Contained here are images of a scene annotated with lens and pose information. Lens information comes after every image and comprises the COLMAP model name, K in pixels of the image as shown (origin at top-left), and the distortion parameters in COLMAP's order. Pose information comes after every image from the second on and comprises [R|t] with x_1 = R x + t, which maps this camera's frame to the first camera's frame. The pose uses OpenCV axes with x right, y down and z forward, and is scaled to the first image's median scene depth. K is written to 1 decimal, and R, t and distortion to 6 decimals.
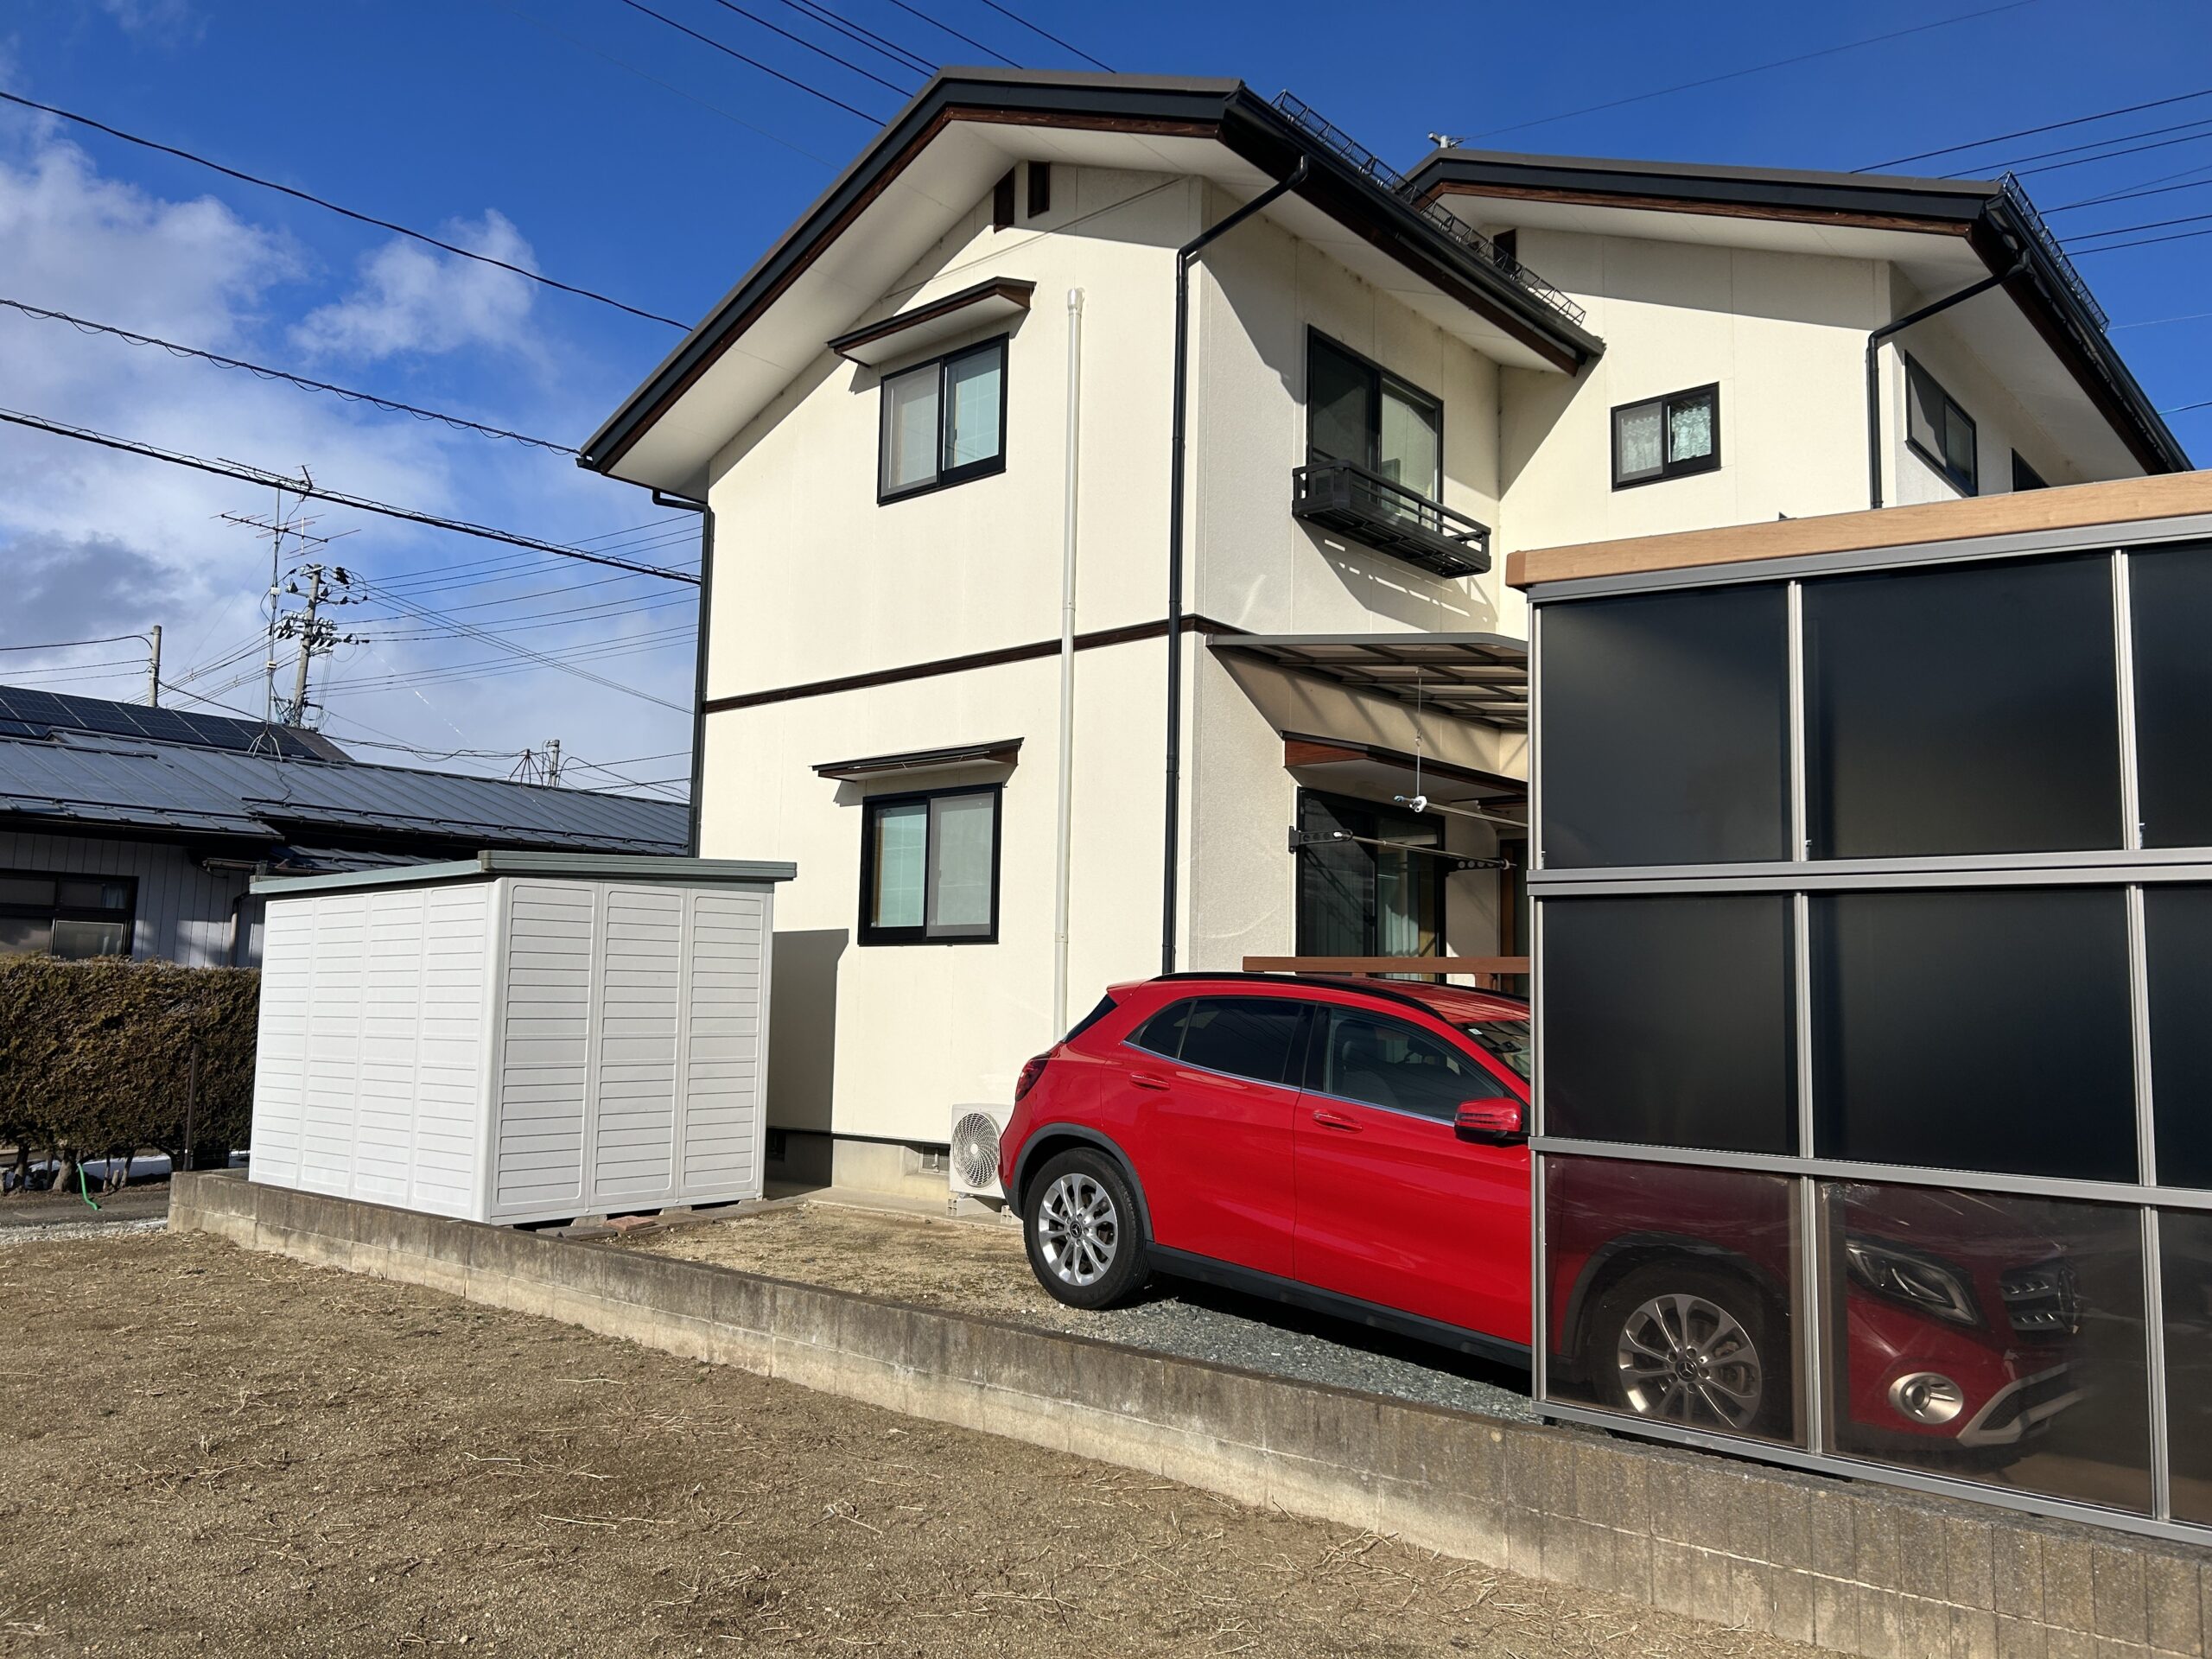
lens RADIAL K [[1708.9, 0, 1117.2], [0, 1708.9, 820.0], [0, 0, 1]] dist [0.043869, -0.037765]
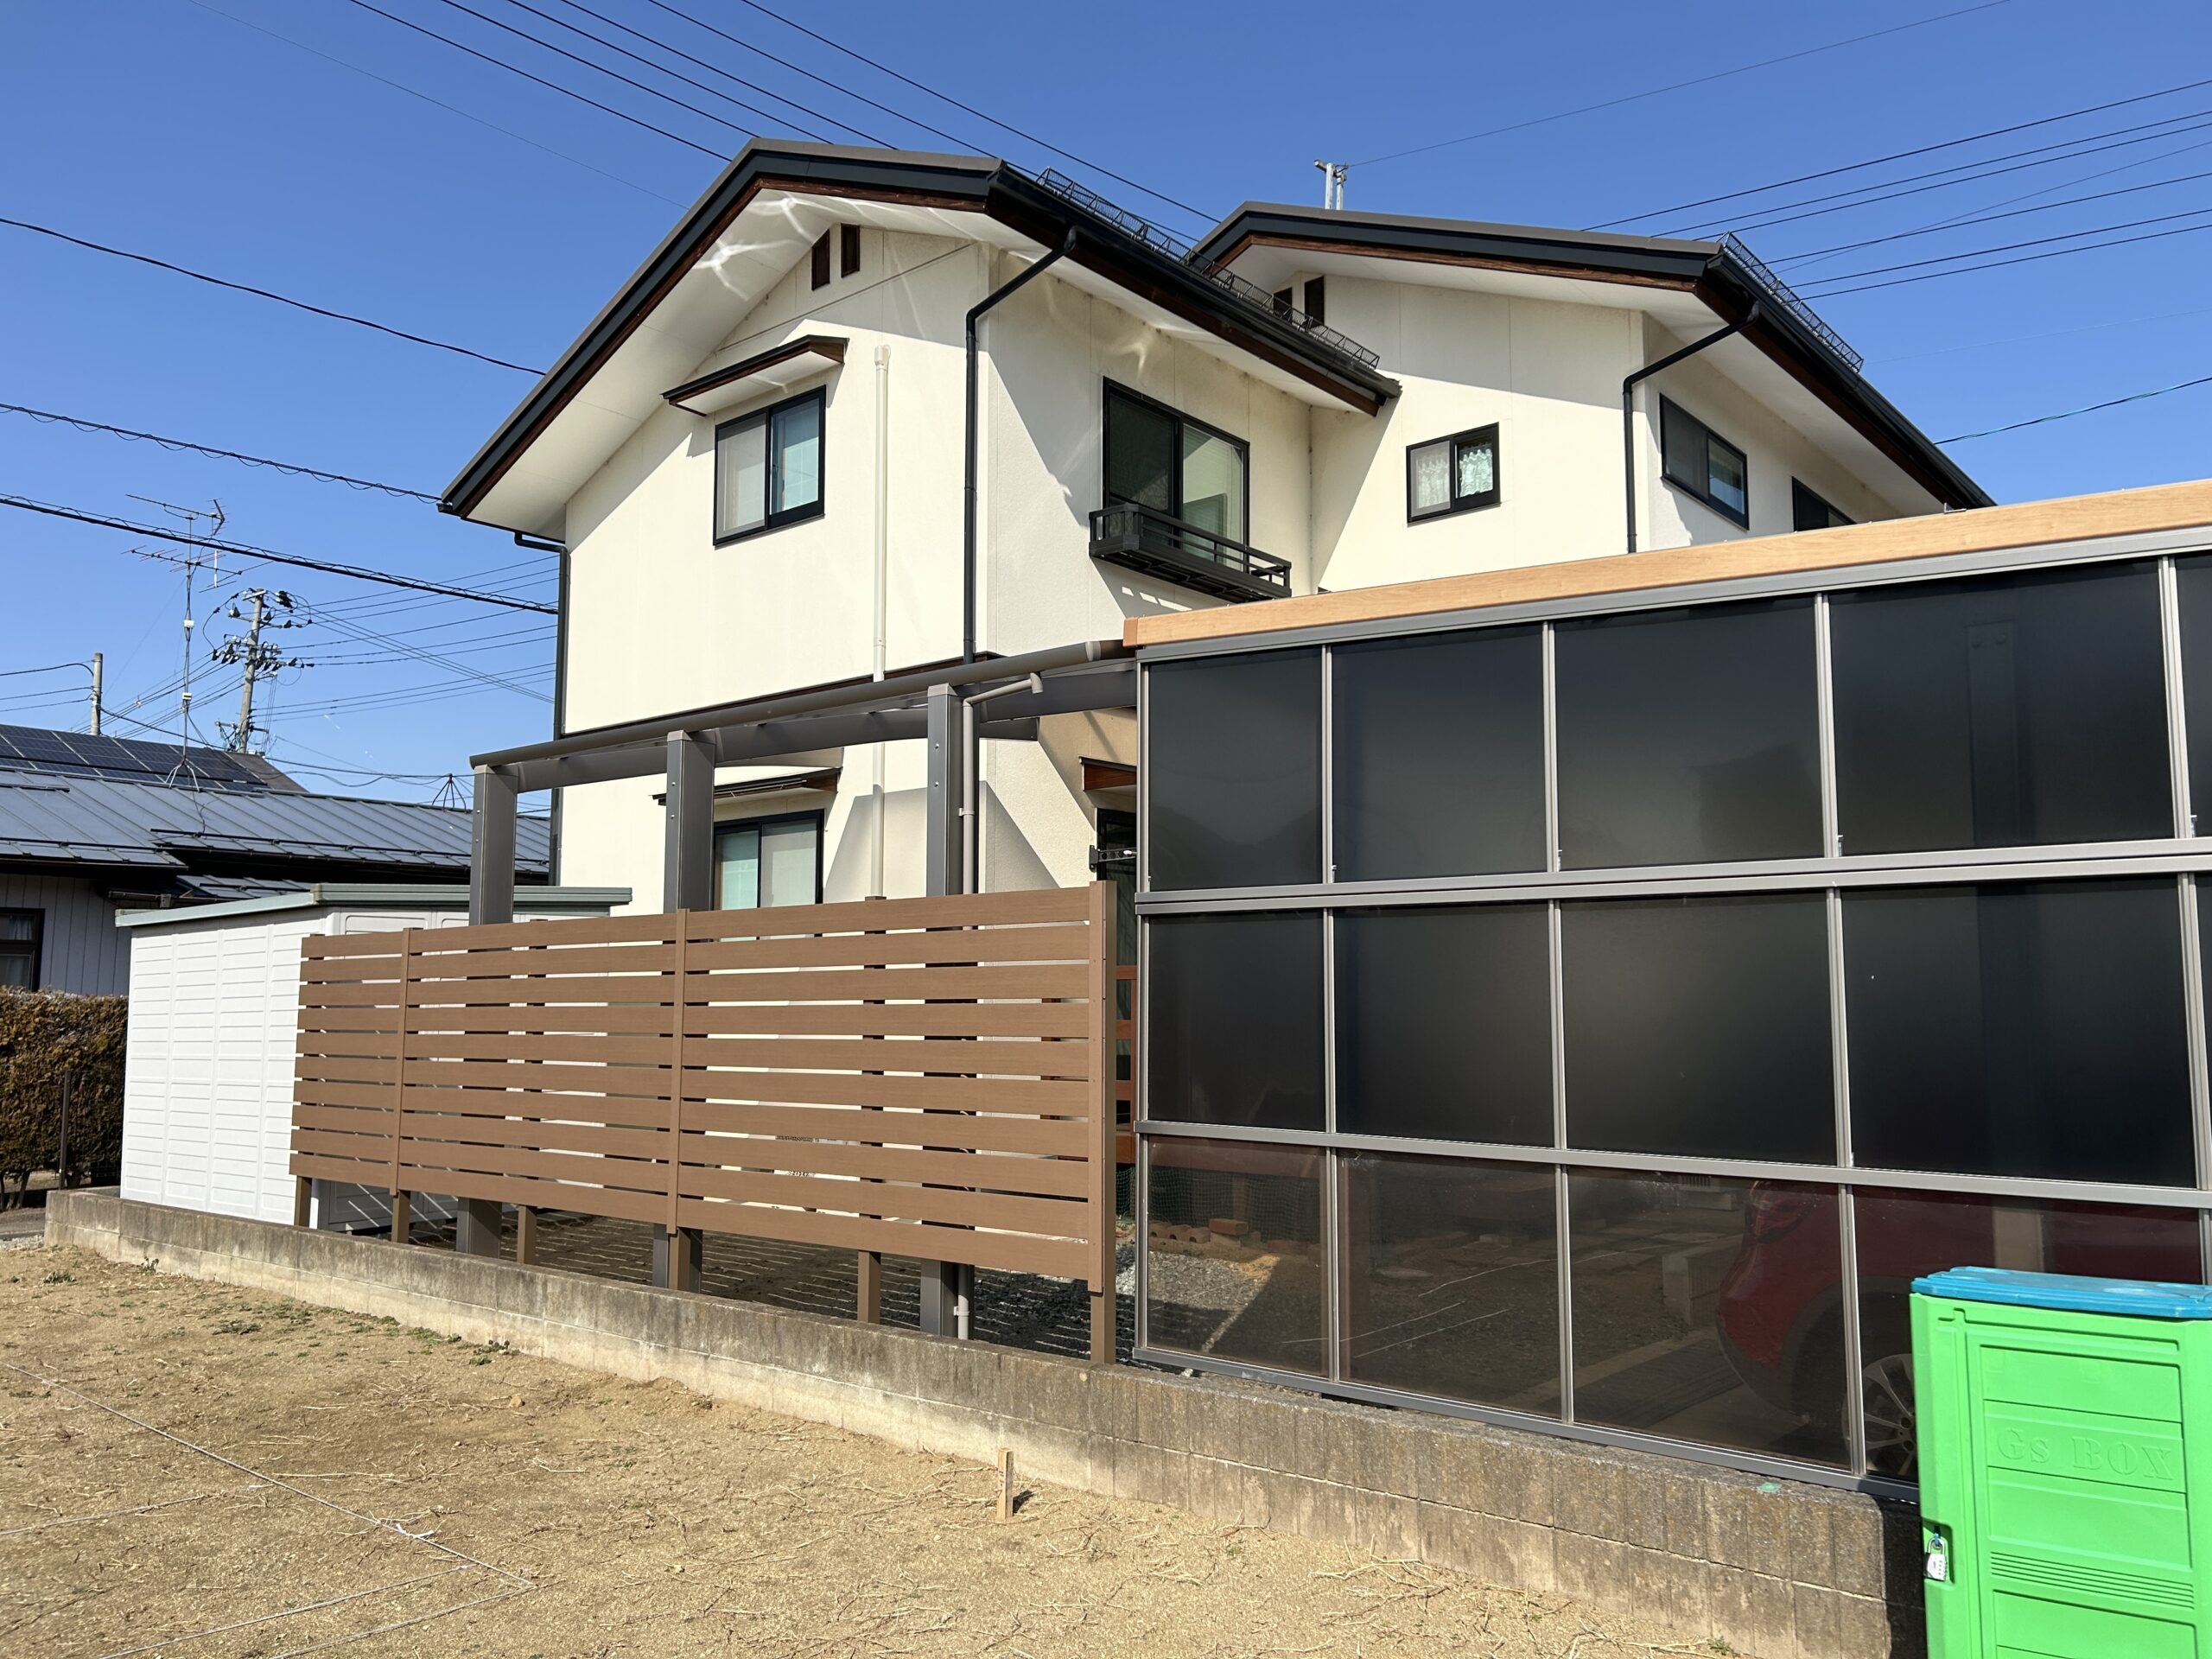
lens RADIAL K [[1708.9, 0, 1084.4], [0, 1708.9, 840.9], [0, 0, 1]] dist [0.043869, -0.037765]
pose [[0.999817, -0.016279, 0.010087, 0.092929], [0.016232, 0.999857, 0.004746, -0.005722], [-0.010163, -0.004581, 0.999938, -0.073431]]
